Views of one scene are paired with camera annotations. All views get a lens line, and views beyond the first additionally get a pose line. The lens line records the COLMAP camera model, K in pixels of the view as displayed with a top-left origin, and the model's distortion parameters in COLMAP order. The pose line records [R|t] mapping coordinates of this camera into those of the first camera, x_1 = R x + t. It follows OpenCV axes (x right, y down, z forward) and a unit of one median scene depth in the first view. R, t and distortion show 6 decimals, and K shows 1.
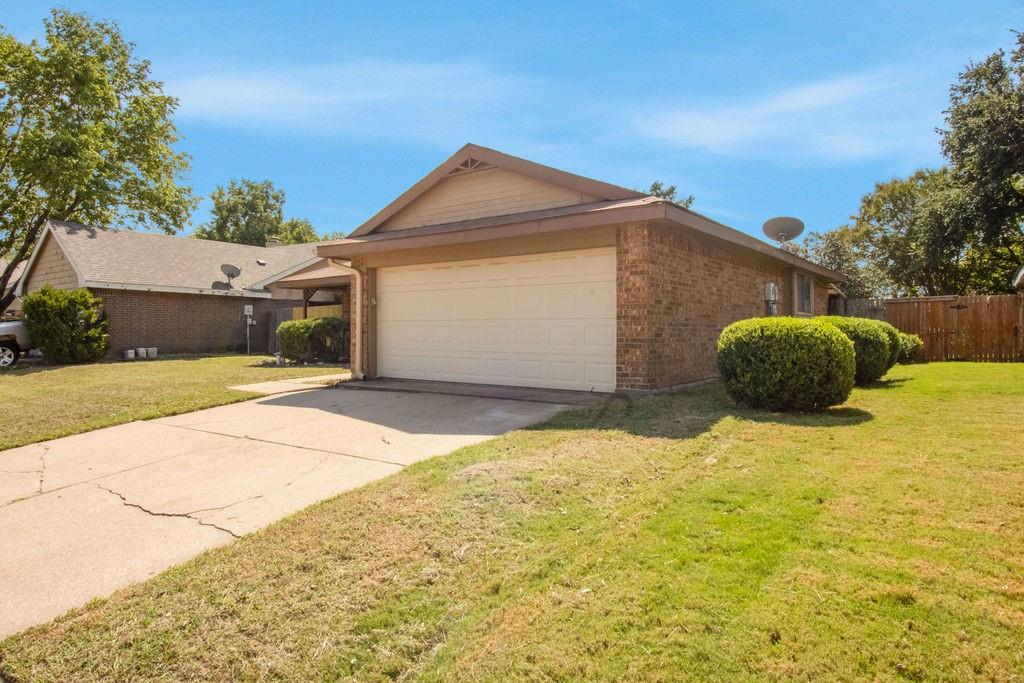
lens RADIAL K [[636.3, 0, 511.3], [0, 636.3, 338.4], [0, 0, 1]] dist [-0.000392, 0.000046]
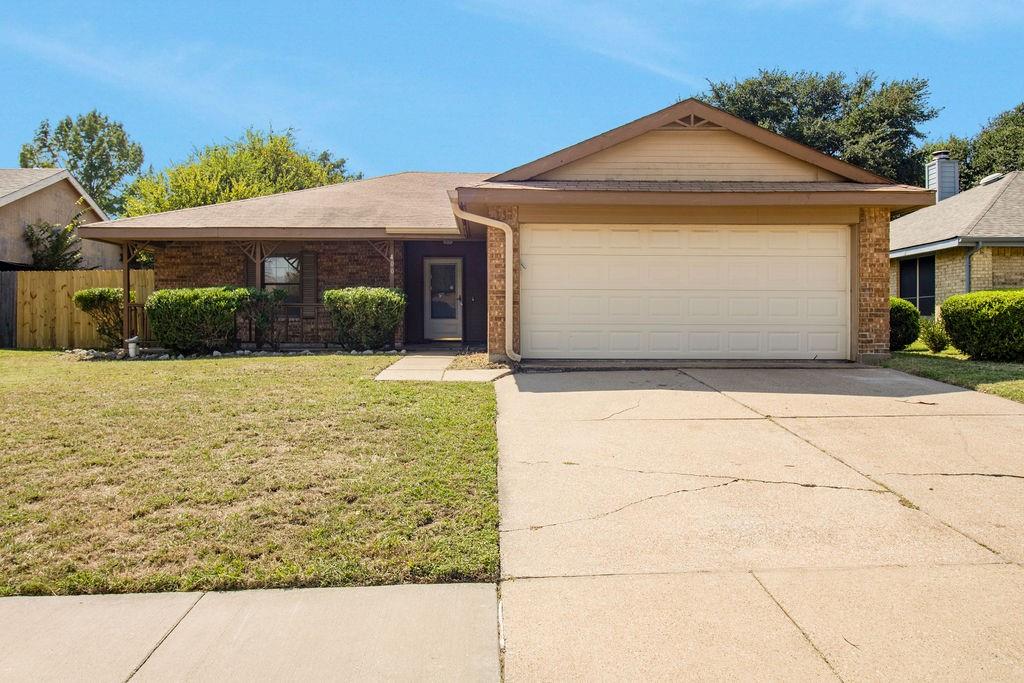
lens RADIAL K [[679.9, 0, 513.7], [0, 679.9, 334.3], [0, 0, 1]] dist [0.002391, 0.000830]
pose [[0.771410, -0.012517, 0.636215, -0.963190], [0.006999, 0.999913, 0.011186, 0.024802], [-0.636300, -0.004176, 0.771431, 0.430785]]
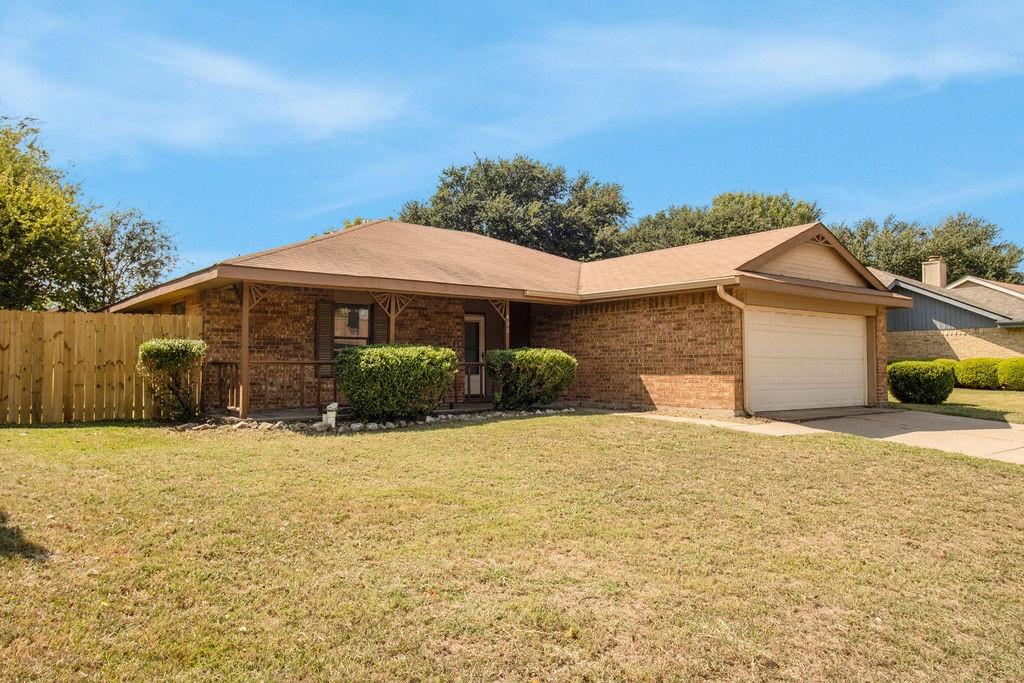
lens RADIAL K [[679.9, 0, 517.6], [0, 679.9, 345.3], [0, 0, 1]] dist [0.002391, 0.000830]
pose [[0.260472, 0.028889, 0.965049, -1.670166], [0.006700, 0.999474, -0.031728, -0.017761], [-0.965458, 0.014730, 0.260142, 1.328379]]
